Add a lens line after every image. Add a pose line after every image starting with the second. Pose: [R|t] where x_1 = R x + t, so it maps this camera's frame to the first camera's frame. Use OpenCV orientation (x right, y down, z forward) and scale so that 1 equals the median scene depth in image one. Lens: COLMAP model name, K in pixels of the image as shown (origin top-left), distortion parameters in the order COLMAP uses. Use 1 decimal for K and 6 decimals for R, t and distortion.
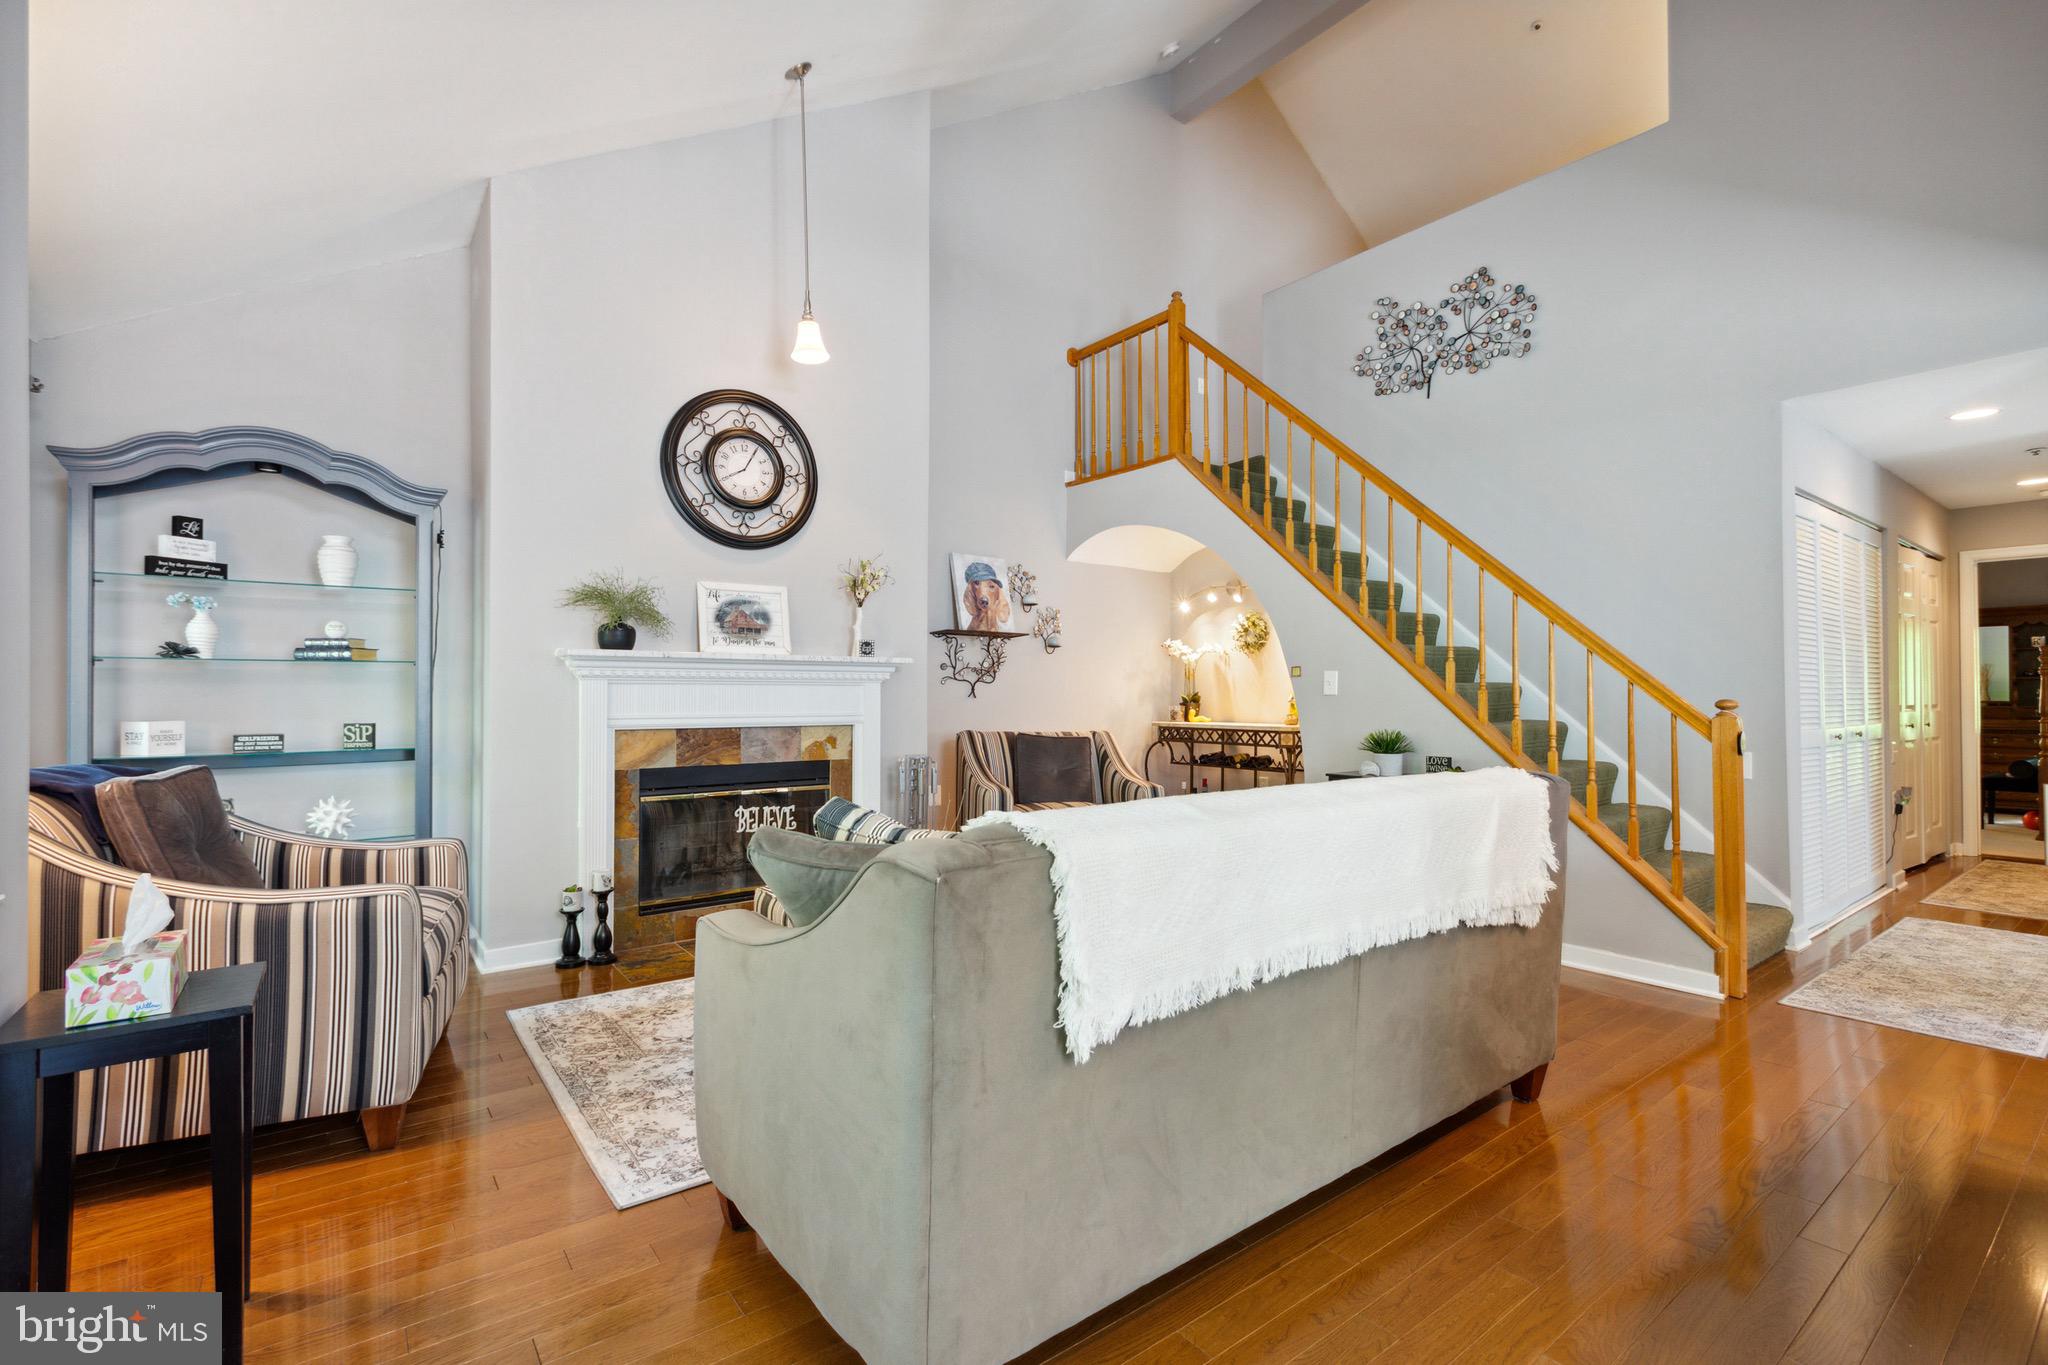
lens RADIAL K [[916.1, 0, 1027.2], [0, 916.1, 680.2], [0, 0, 1]] dist [-0.000837, 0.000055]
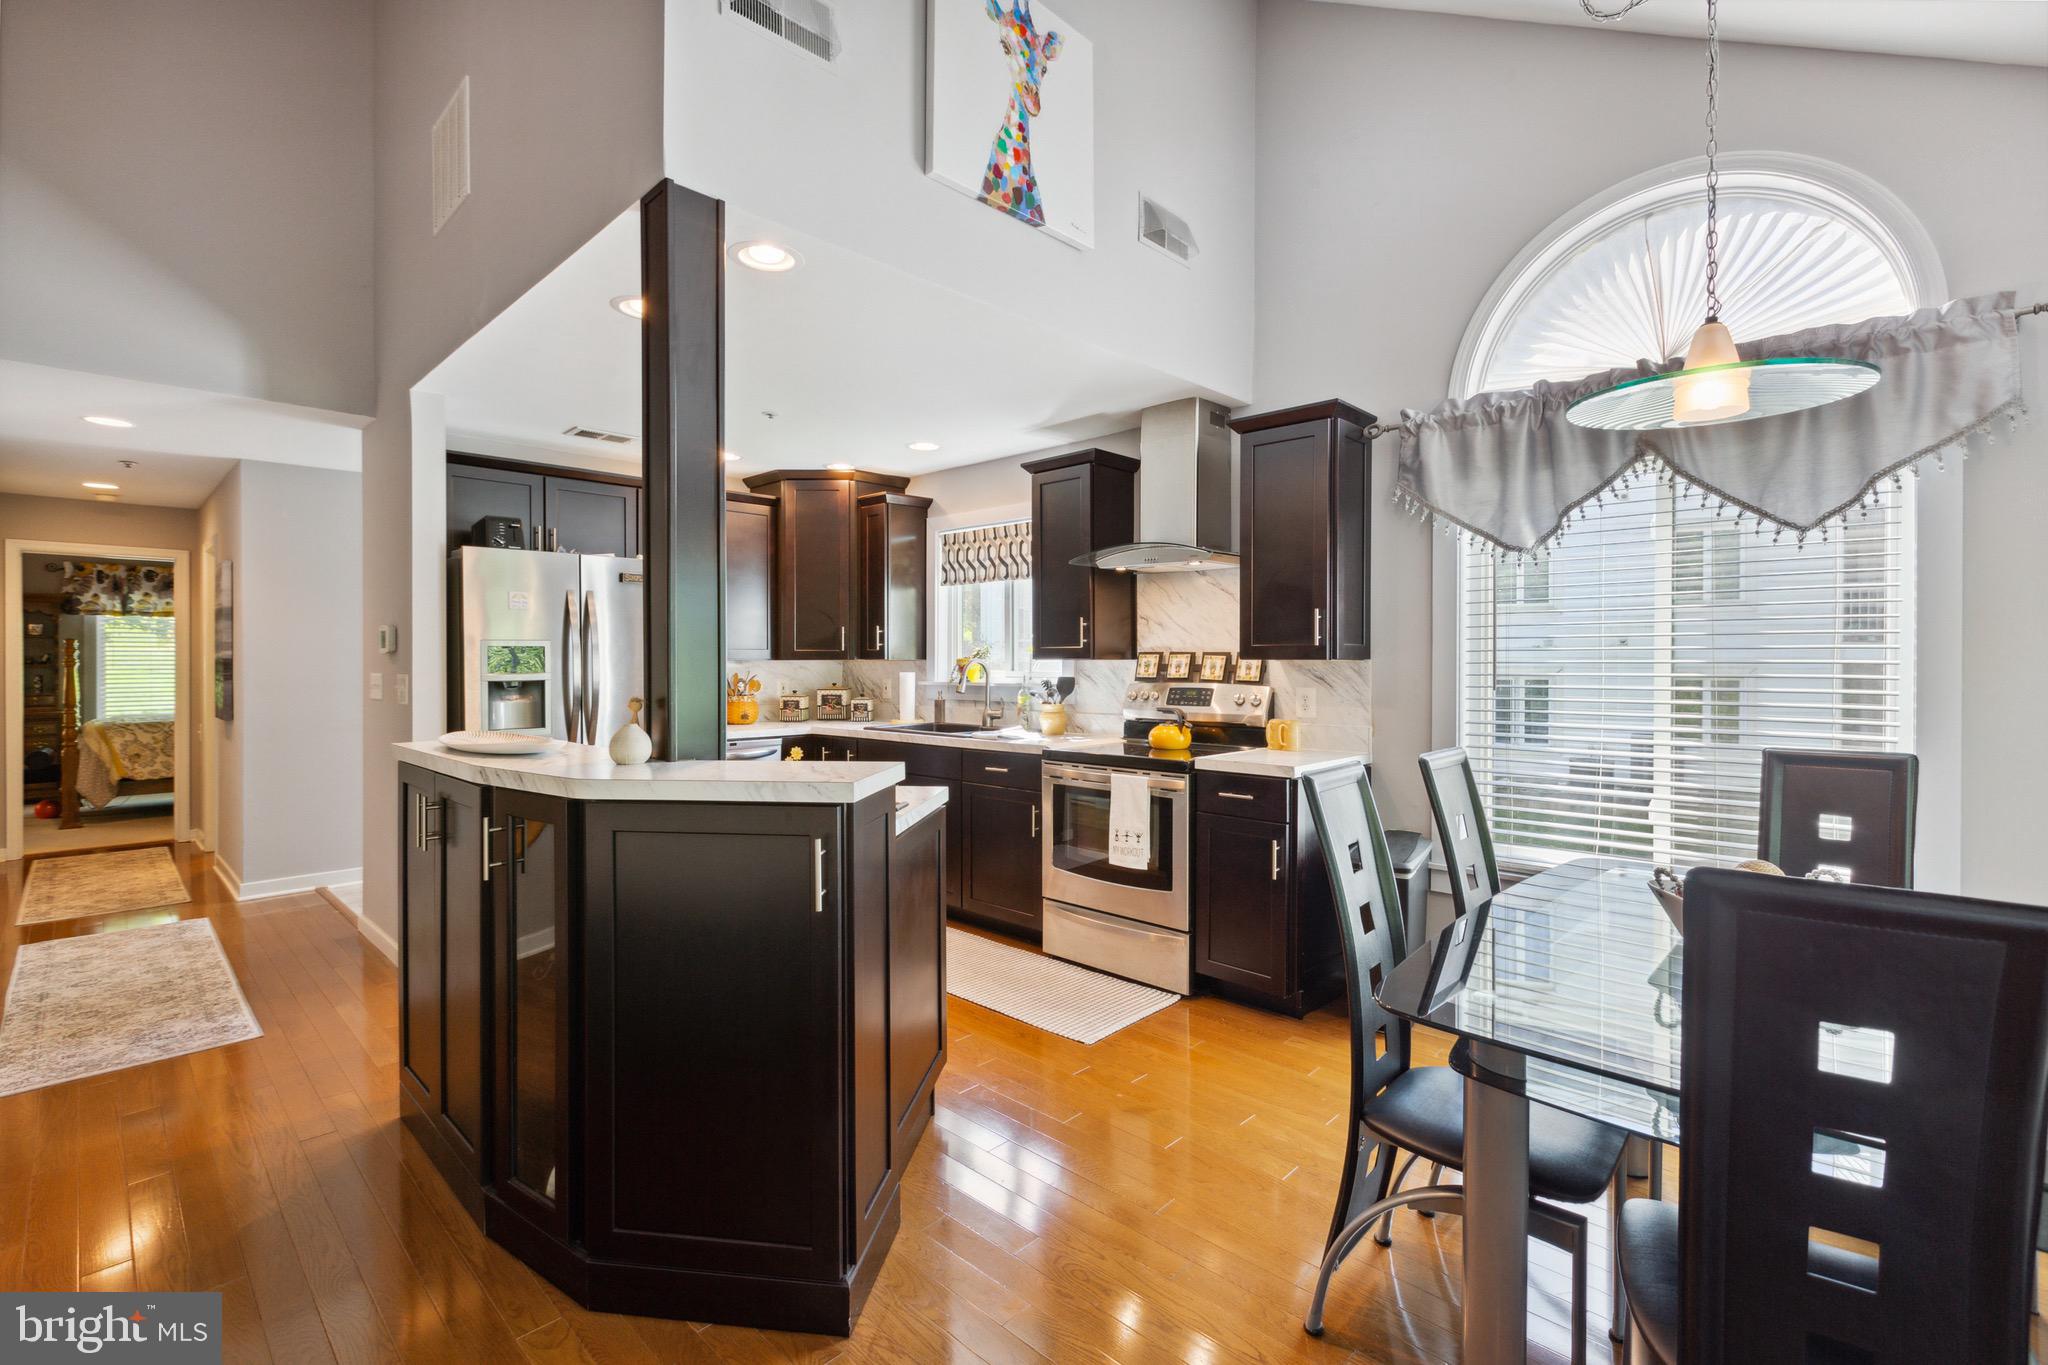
lens RADIAL K [[915.2, 0, 1019.1], [0, 915.2, 662.4], [0, 0, 1]] dist [0.001464, 0.000161]
pose [[-0.147833, -0.001011, 0.989012, -0.086211], [-0.013964, 0.999902, -0.001065, -0.034991], [-0.988914, -0.013968, -0.147833, 0.137011]]
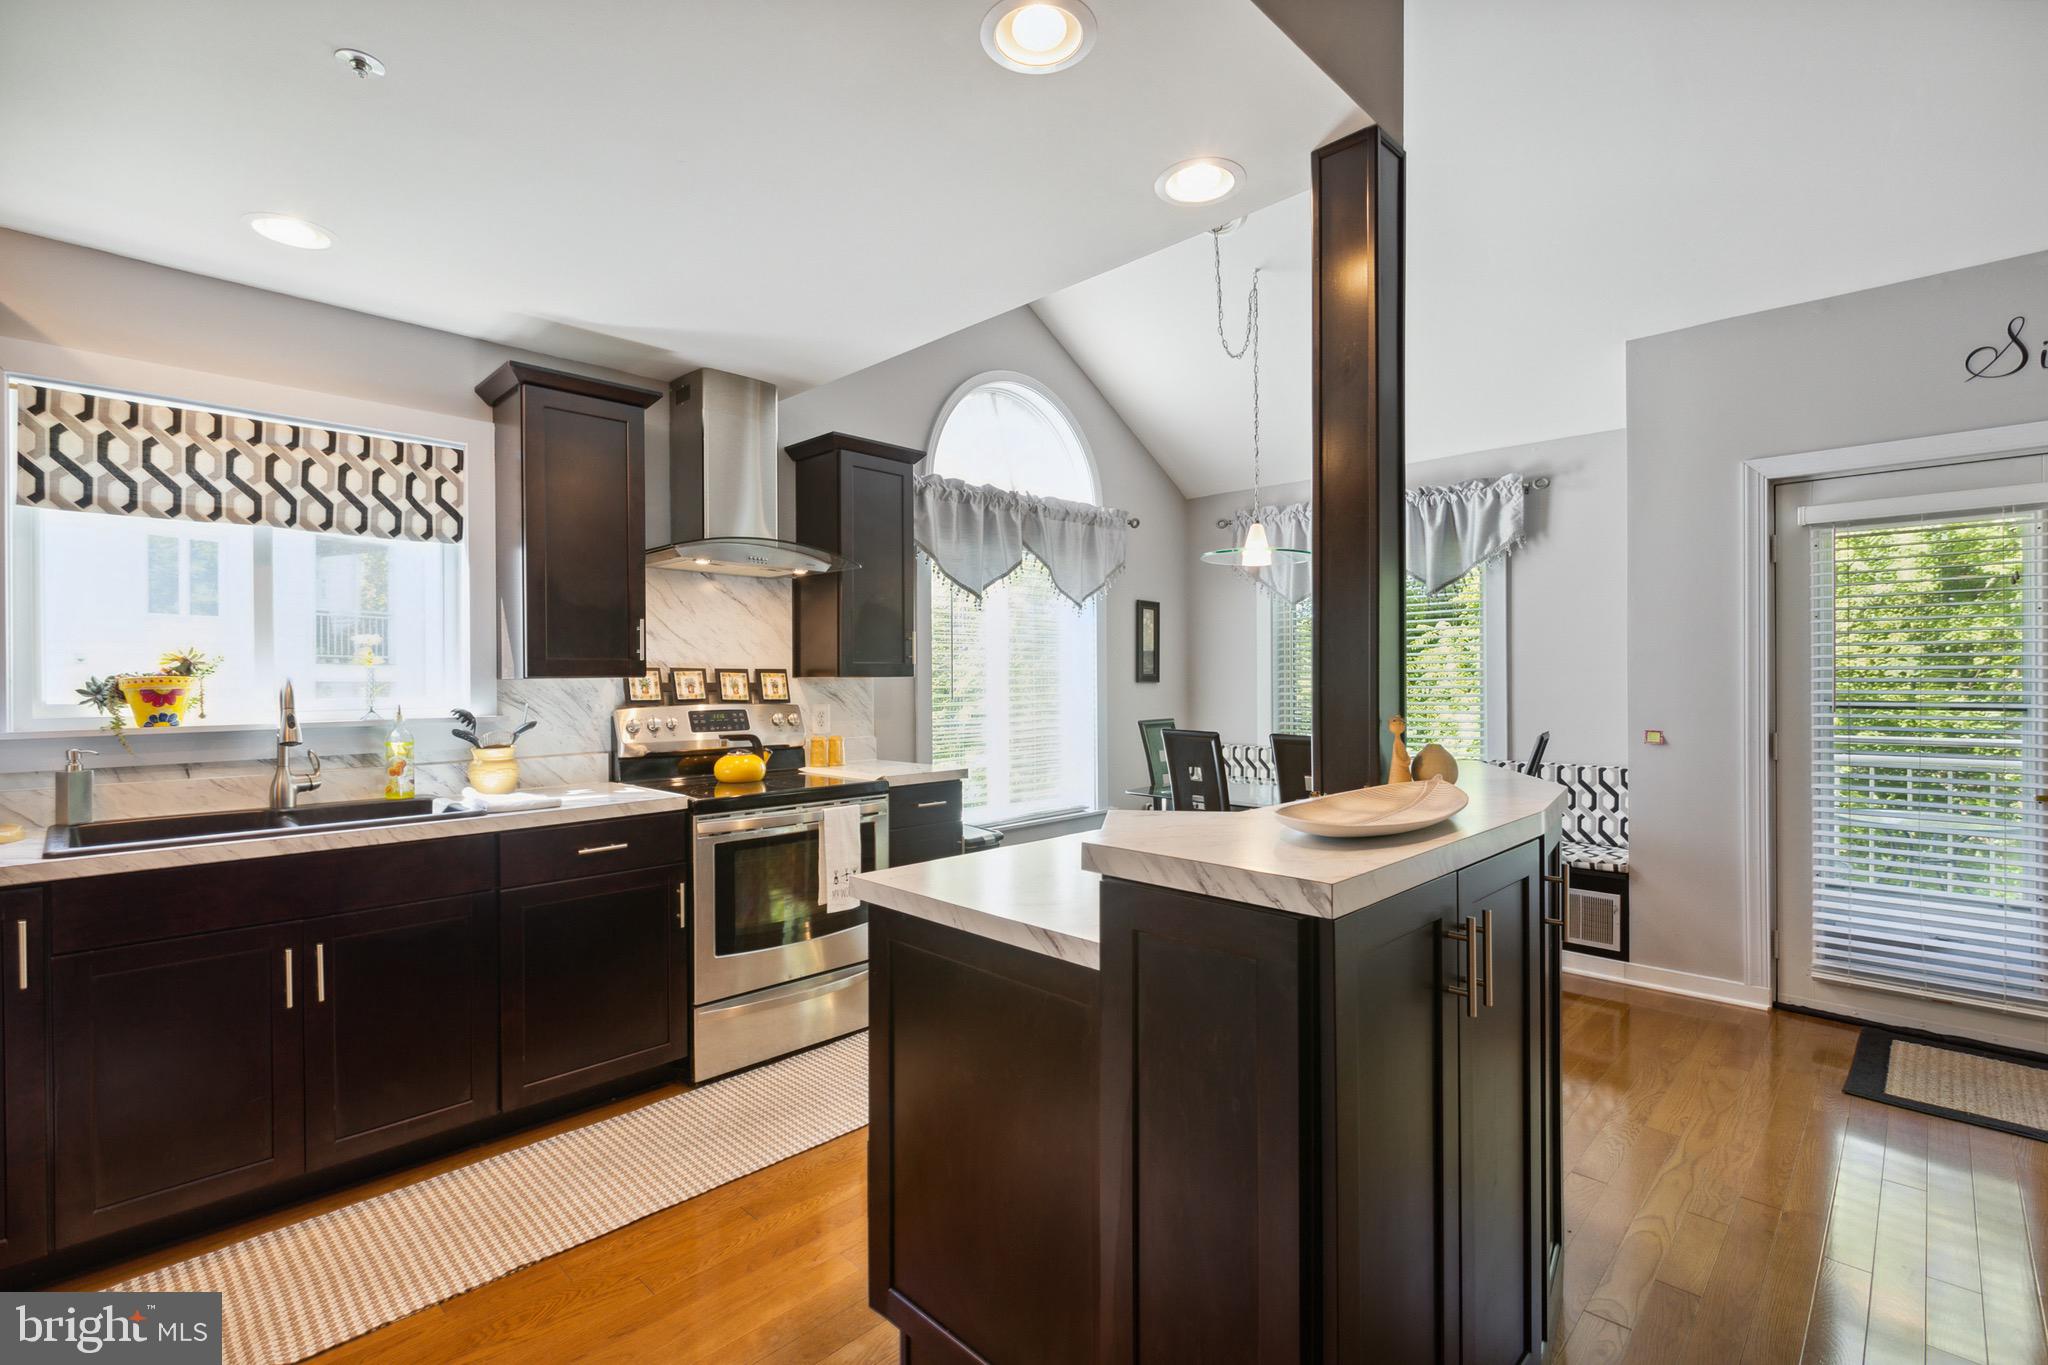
lens RADIAL K [[928.3, 0, 1031.5], [0, 928.3, 679.7], [0, 0, 1]] dist [0.002122, 0.000487]
pose [[-0.989424, 0.006268, -0.144916, 0.572641], [0.008139, 0.999891, -0.012320, -0.027817], [0.144823, -0.013369, -0.989367, 0.605521]]
